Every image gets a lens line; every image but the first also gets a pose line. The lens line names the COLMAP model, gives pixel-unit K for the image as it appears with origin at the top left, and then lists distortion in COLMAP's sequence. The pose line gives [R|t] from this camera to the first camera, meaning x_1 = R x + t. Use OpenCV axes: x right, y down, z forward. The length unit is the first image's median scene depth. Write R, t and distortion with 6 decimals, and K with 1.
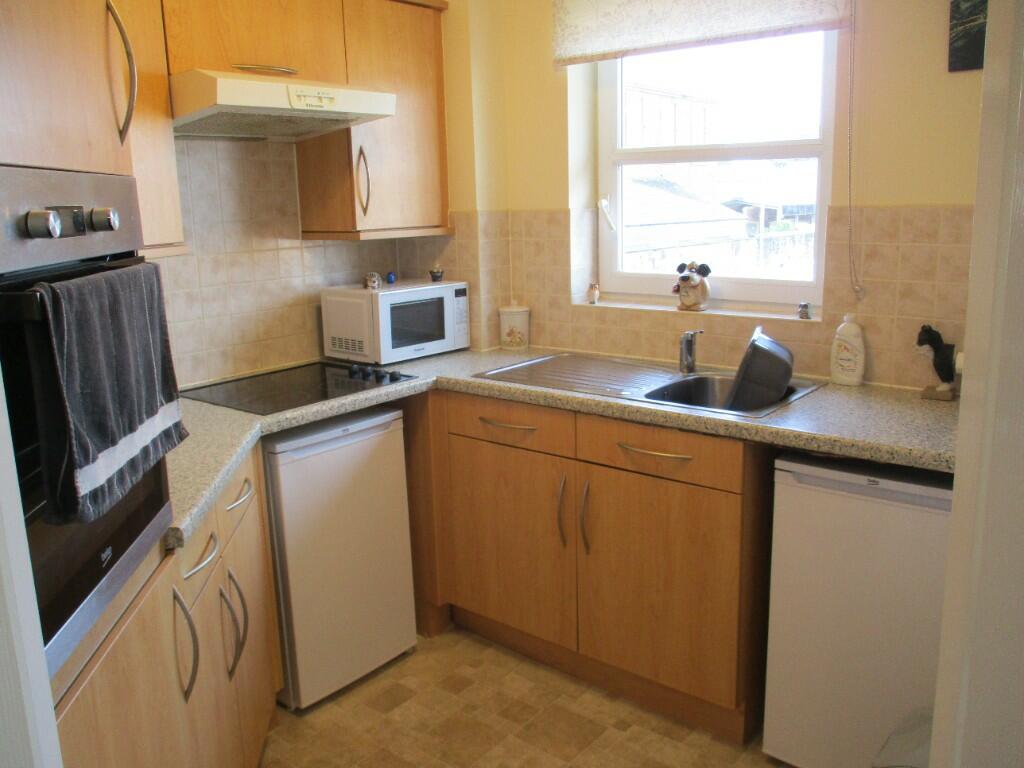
lens RADIAL K [[873.4, 0, 517.7], [0, 873.4, 386.0], [0, 0, 1]] dist [-0.008741, -0.003268]
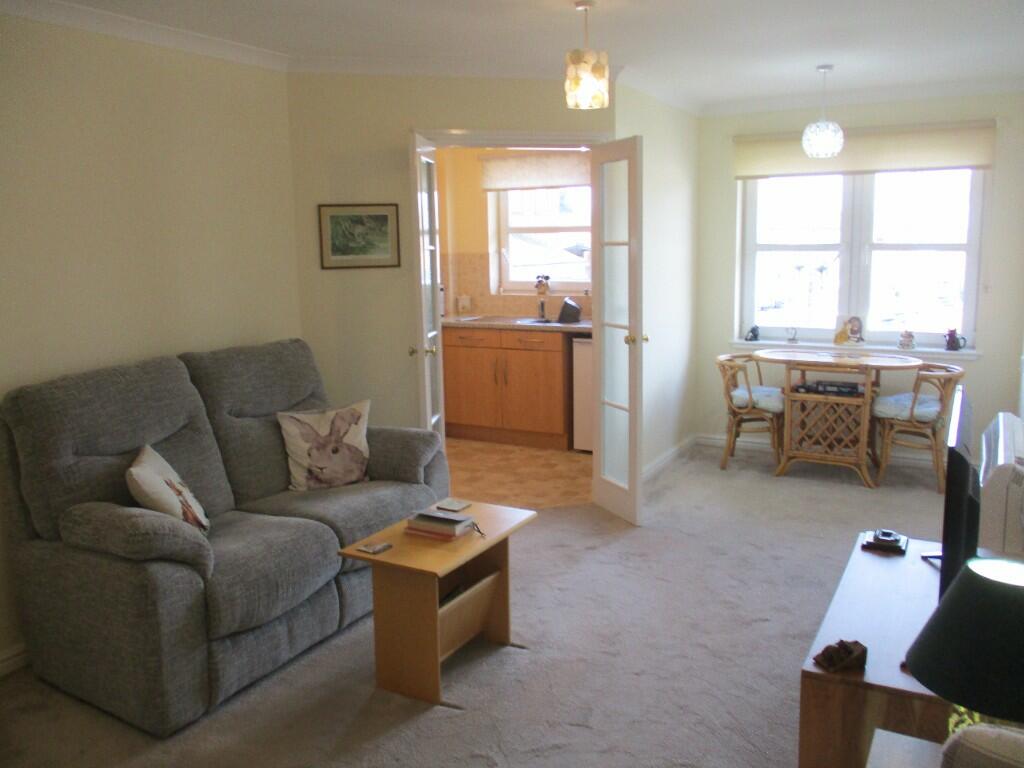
lens RADIAL K [[873.4, 0, 513.8], [0, 873.4, 378.8], [0, 0, 1]] dist [-0.008741, -0.003268]
pose [[0.986042, -0.019258, 0.165378, -0.277495], [0.028751, 0.998061, -0.055198, 0.270996], [-0.163994, 0.059183, 0.984684, -1.320728]]
